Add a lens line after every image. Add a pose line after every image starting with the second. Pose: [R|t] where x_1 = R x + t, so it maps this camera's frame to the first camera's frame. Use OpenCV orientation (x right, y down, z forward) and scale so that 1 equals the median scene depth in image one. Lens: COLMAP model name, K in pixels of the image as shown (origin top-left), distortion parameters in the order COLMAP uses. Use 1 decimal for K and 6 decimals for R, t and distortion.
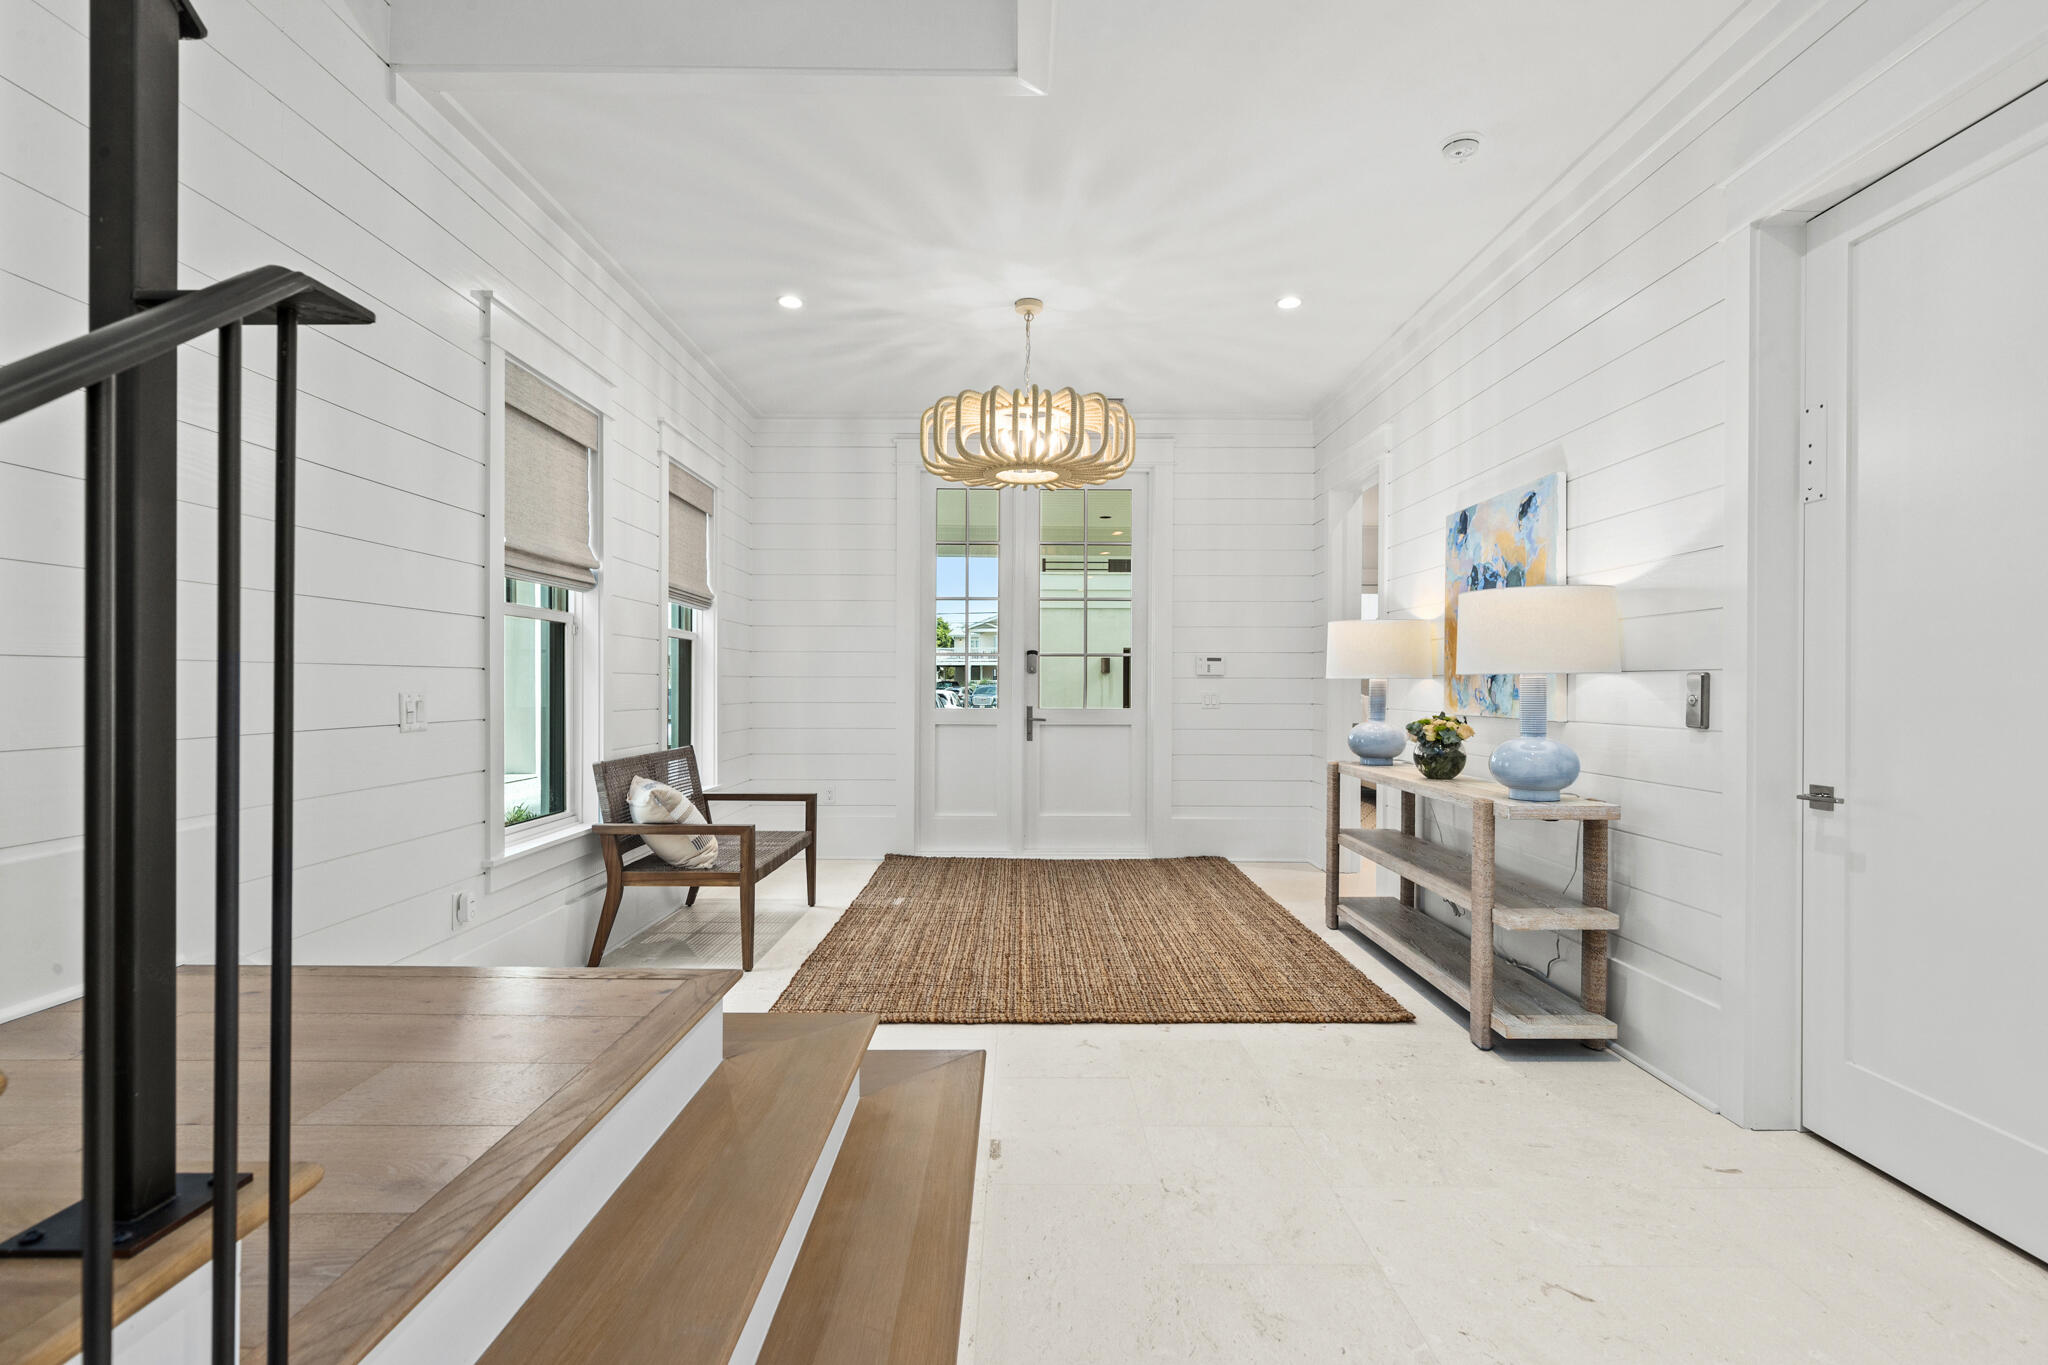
lens RADIAL K [[940.6, 0, 1022.7], [0, 940.6, 687.8], [0, 0, 1]] dist [-0.001448, 0.001129]
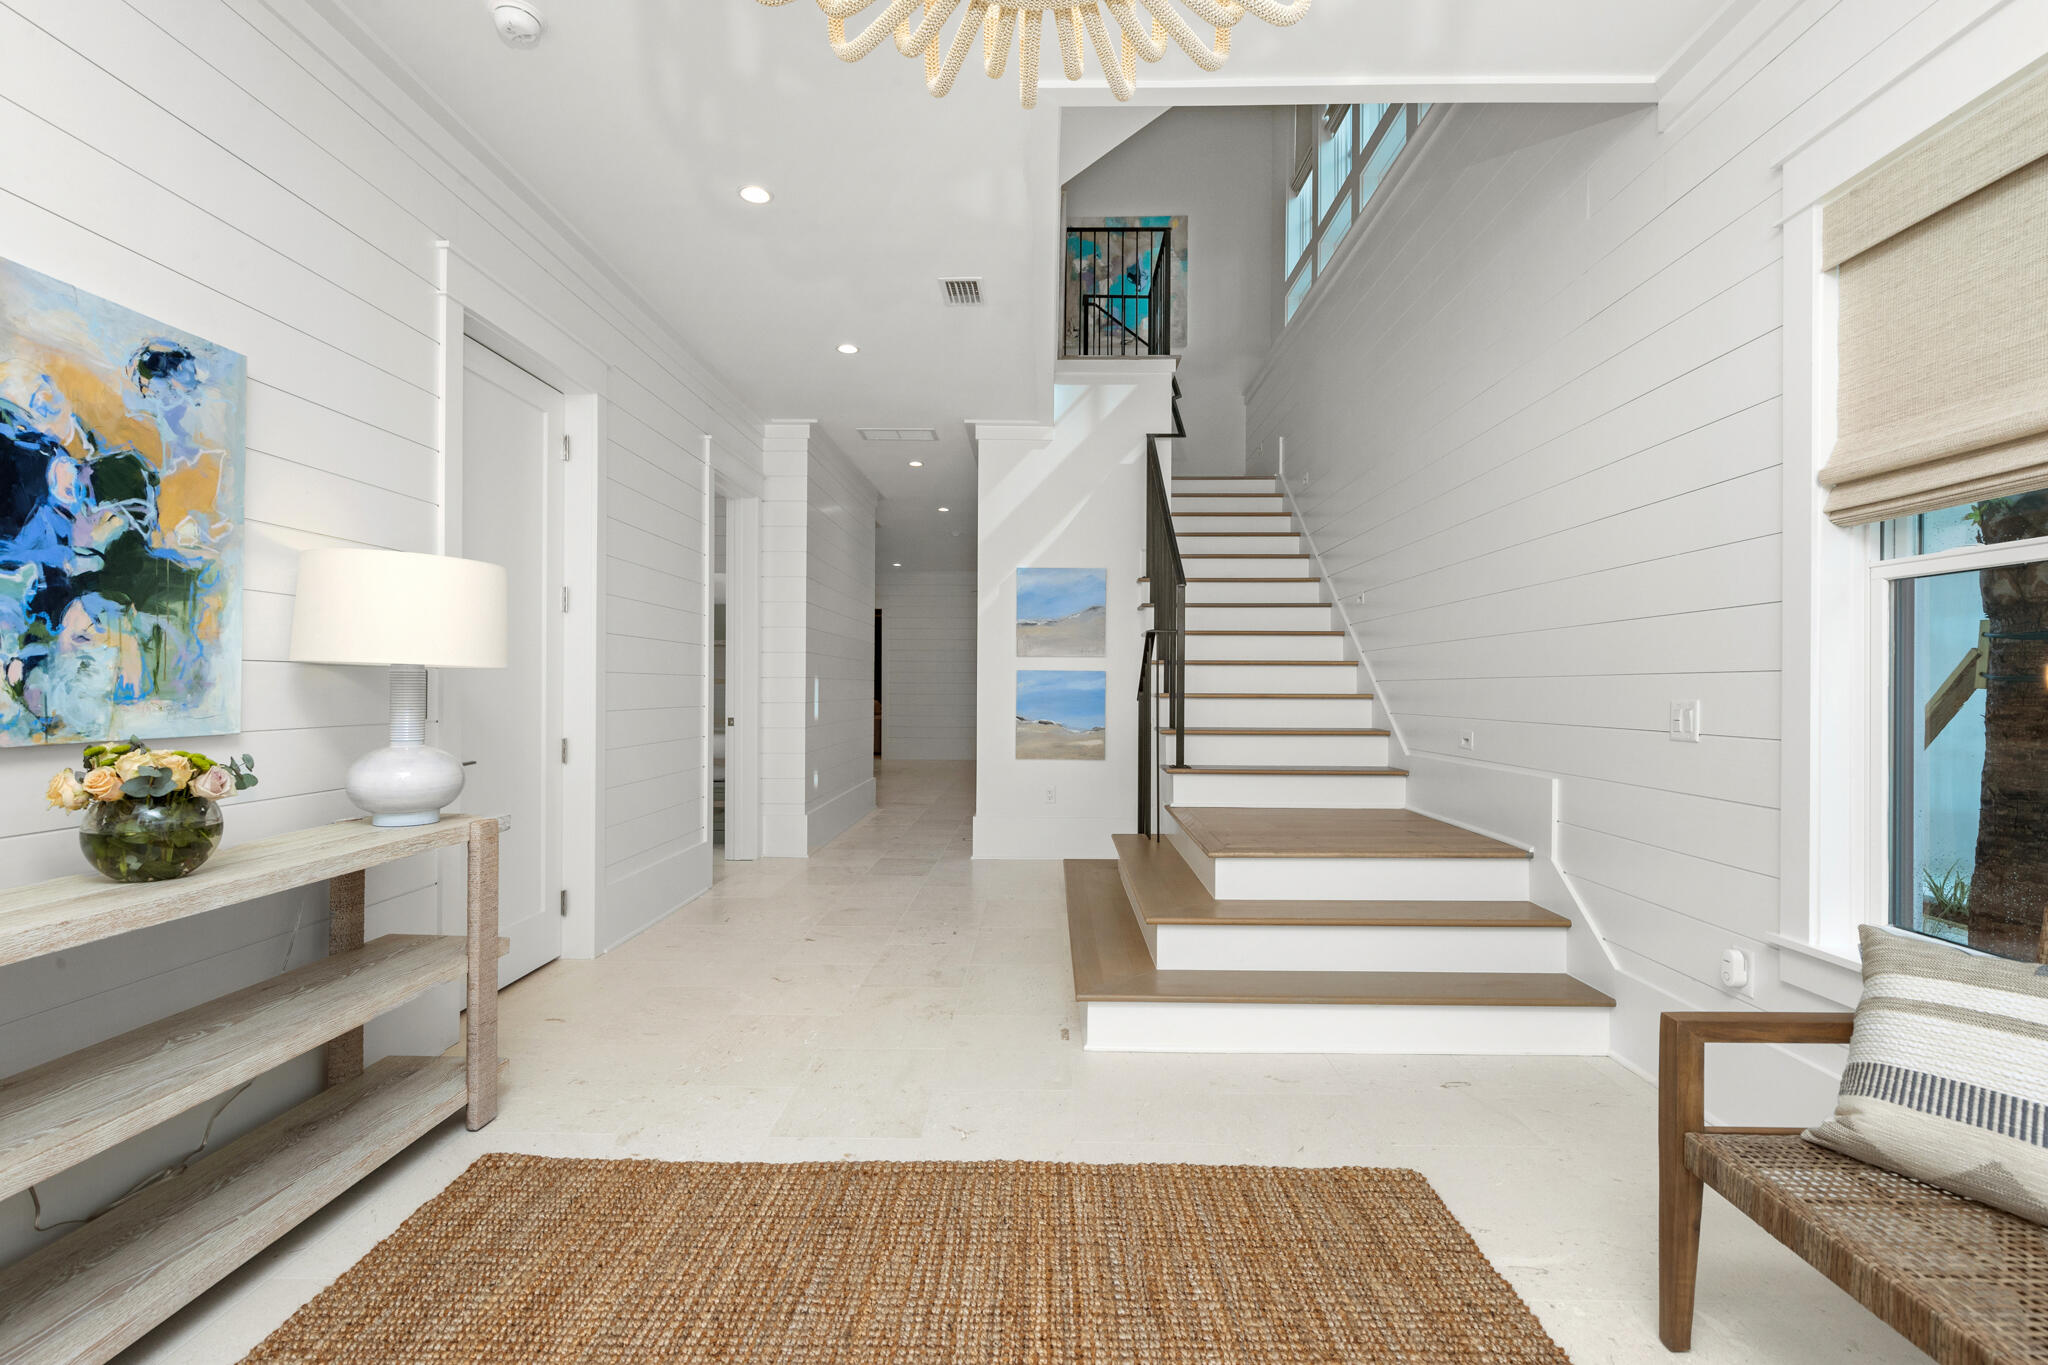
lens RADIAL K [[940.6, 0, 1028.0], [0, 940.6, 679.7], [0, 0, 1]] dist [-0.001448, 0.001129]
pose [[-0.999815, -0.007387, 0.017736, 0.003378], [-0.007449, 0.999966, -0.003467, -0.003560], [-0.017710, -0.003598, -0.999837, 1.605129]]
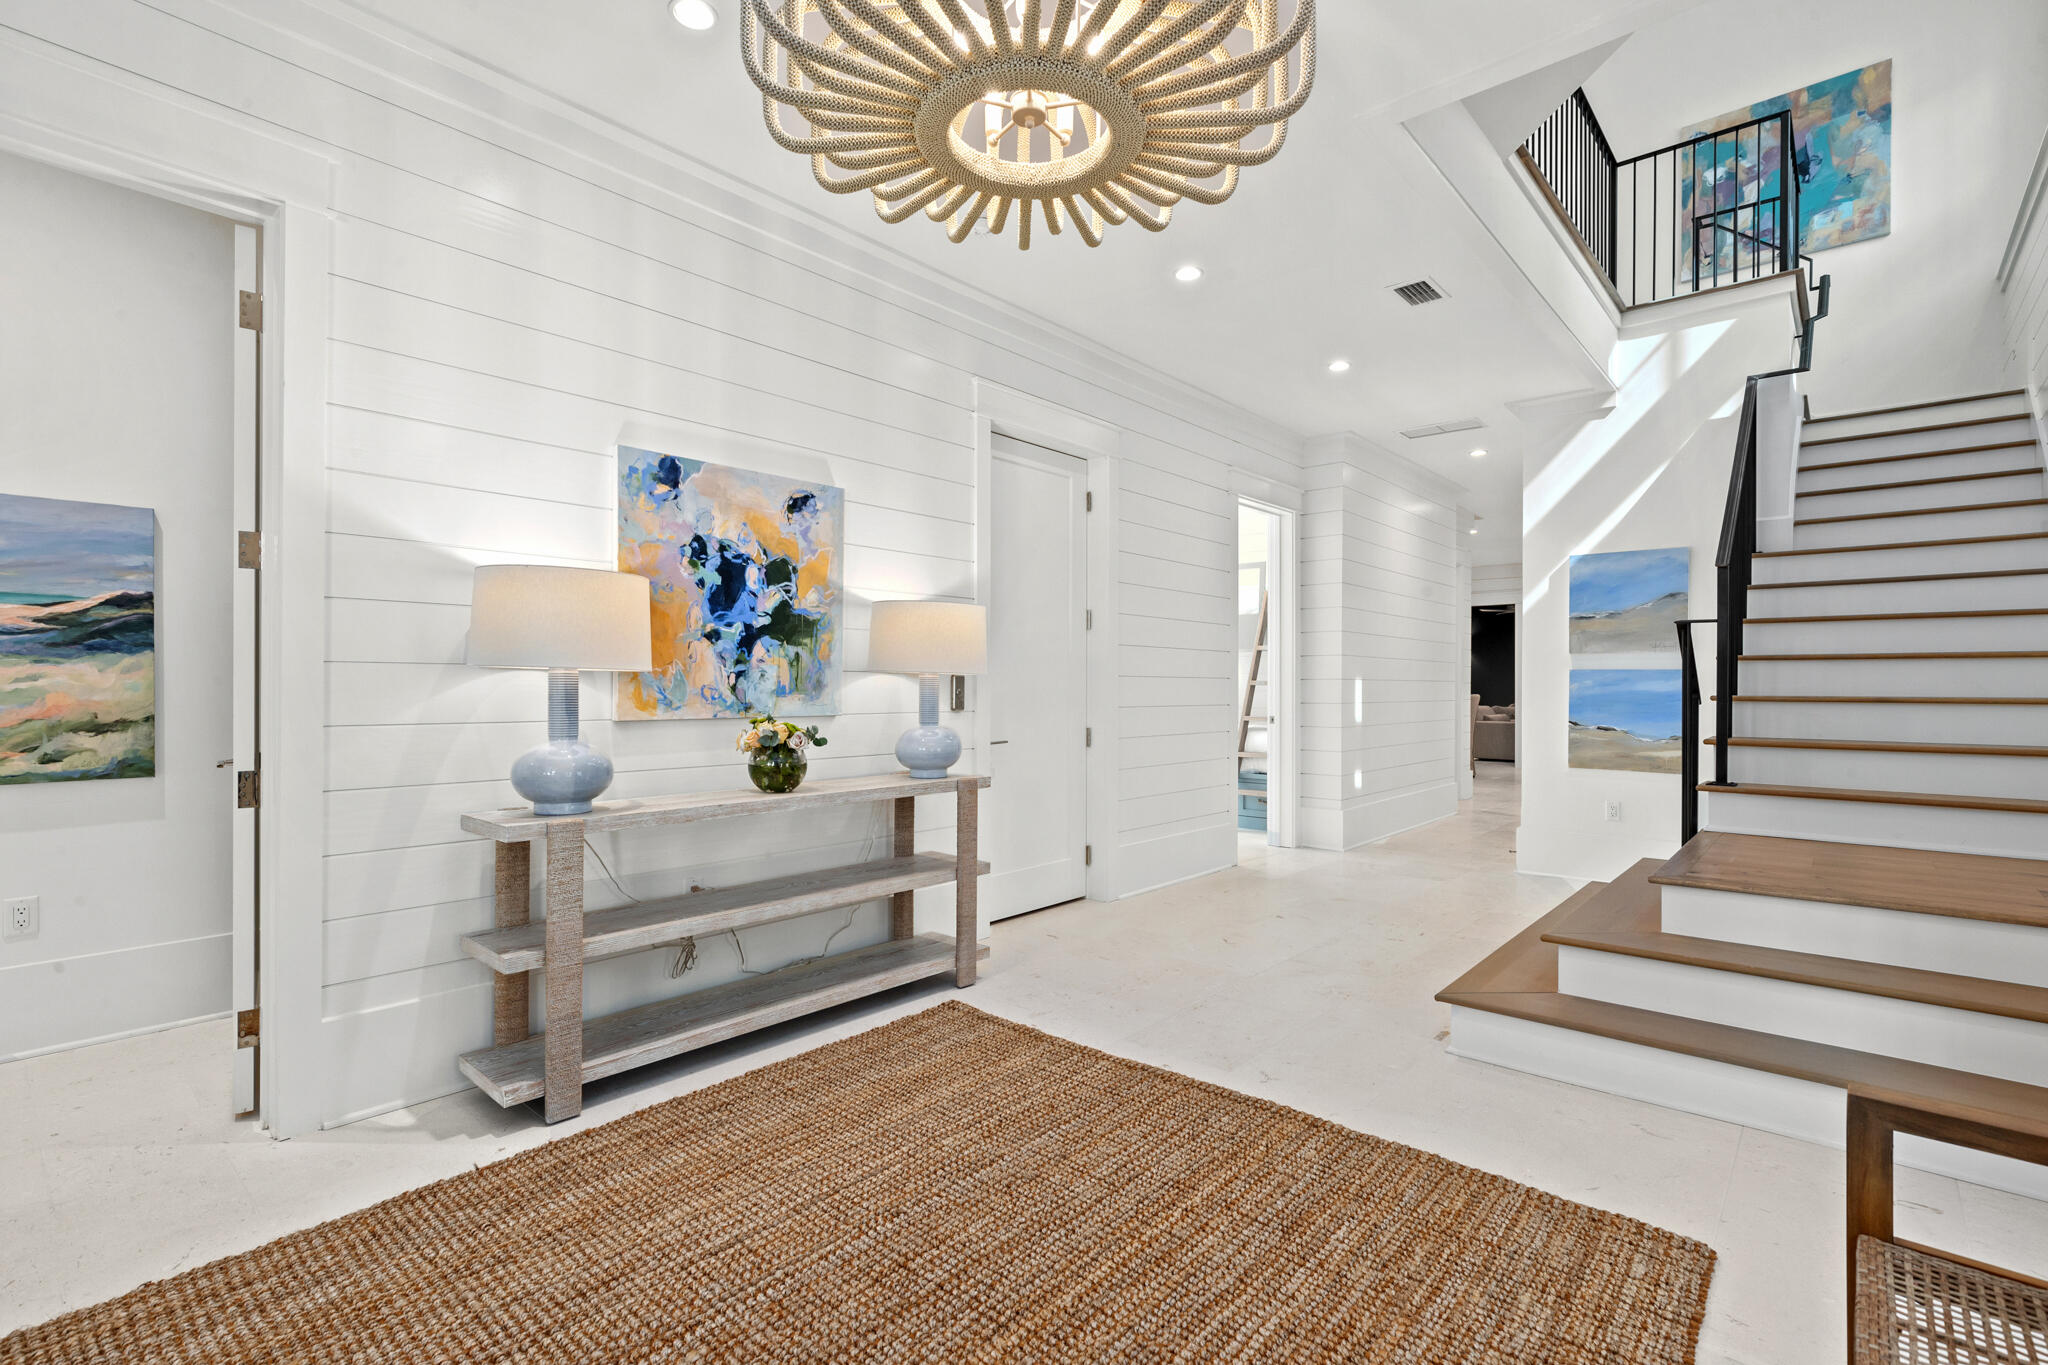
lens RADIAL K [[940.6, 0, 1029.9], [0, 940.6, 683.9], [0, 0, 1]] dist [-0.001448, 0.001129]
pose [[-0.751733, -0.004868, 0.659450, -0.317171], [-0.003672, 0.999988, 0.003195, -0.004869], [-0.659458, -0.000020, -0.751742, 1.639098]]
